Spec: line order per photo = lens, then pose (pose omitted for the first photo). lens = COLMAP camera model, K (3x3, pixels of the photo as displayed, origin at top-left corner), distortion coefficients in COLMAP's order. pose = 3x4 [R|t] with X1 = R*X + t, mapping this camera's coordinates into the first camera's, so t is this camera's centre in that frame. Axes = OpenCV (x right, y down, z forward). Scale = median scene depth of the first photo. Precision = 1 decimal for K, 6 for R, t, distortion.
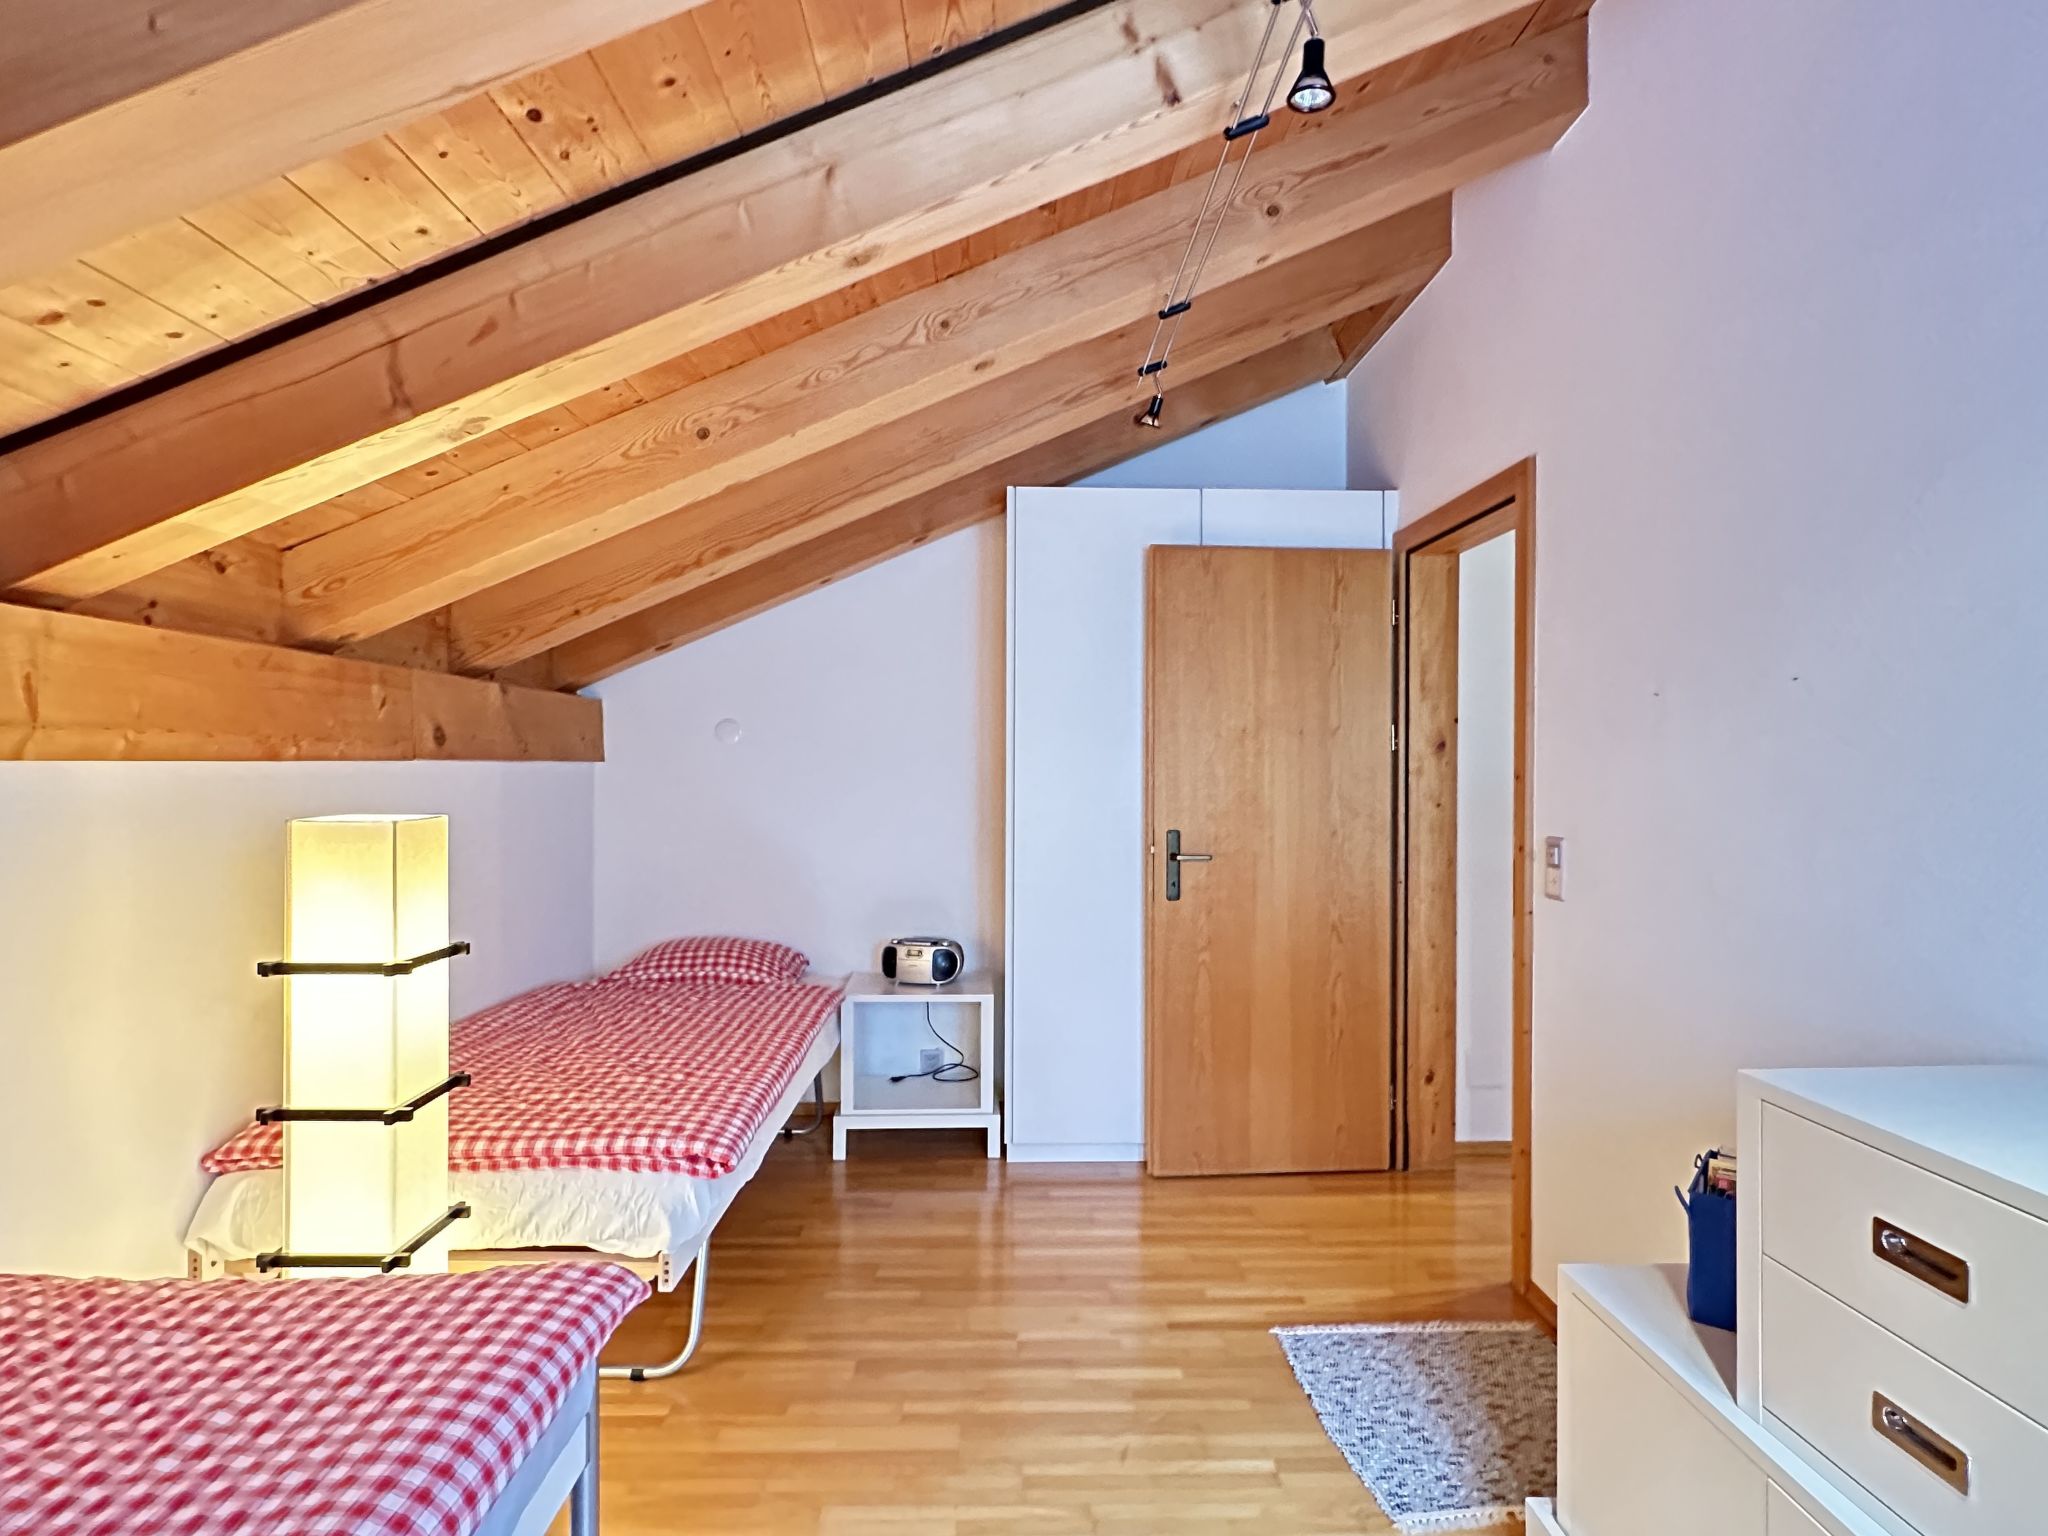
lens RADIAL K [[1094.0, 0, 1024.0], [0, 1094.0, 768.0], [0, 0, 1]] dist [-0.002170, -0.001257]
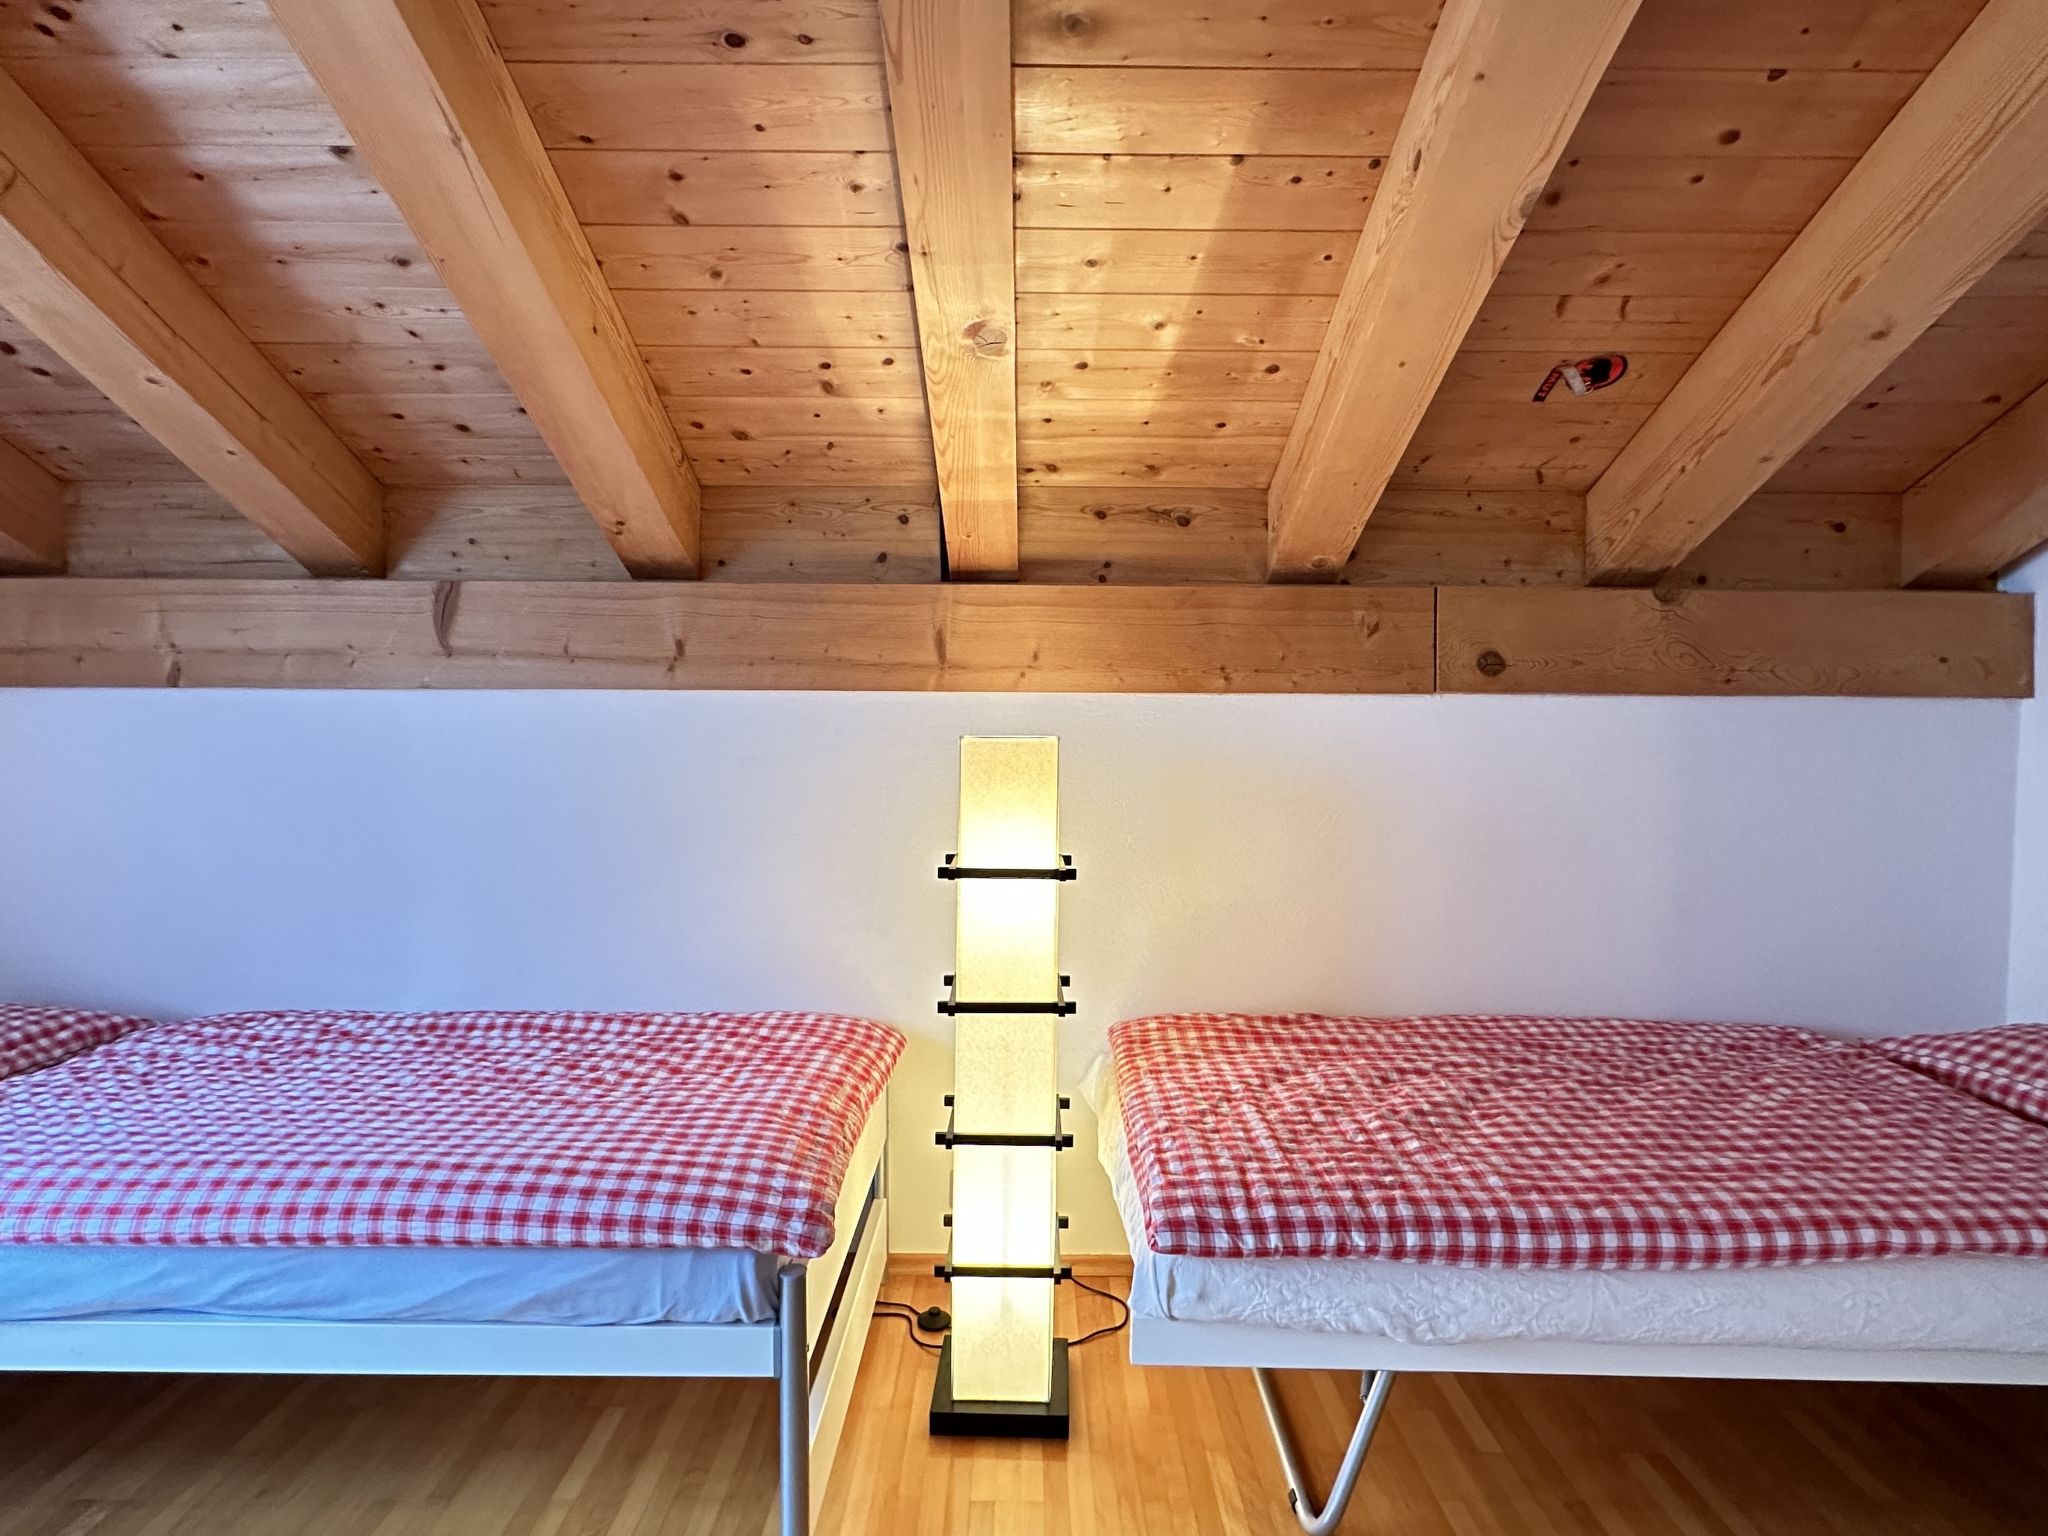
lens RADIAL K [[1094.0, 0, 1024.0], [0, 1094.0, 768.0], [0, 0, 1]] dist [-0.002170, -0.001257]
pose [[-0.021314, 0.026775, -0.999414, 0.377339], [-0.010478, 0.999580, 0.027003, 0.038563], [0.999718, 0.011048, -0.021024, 0.831578]]
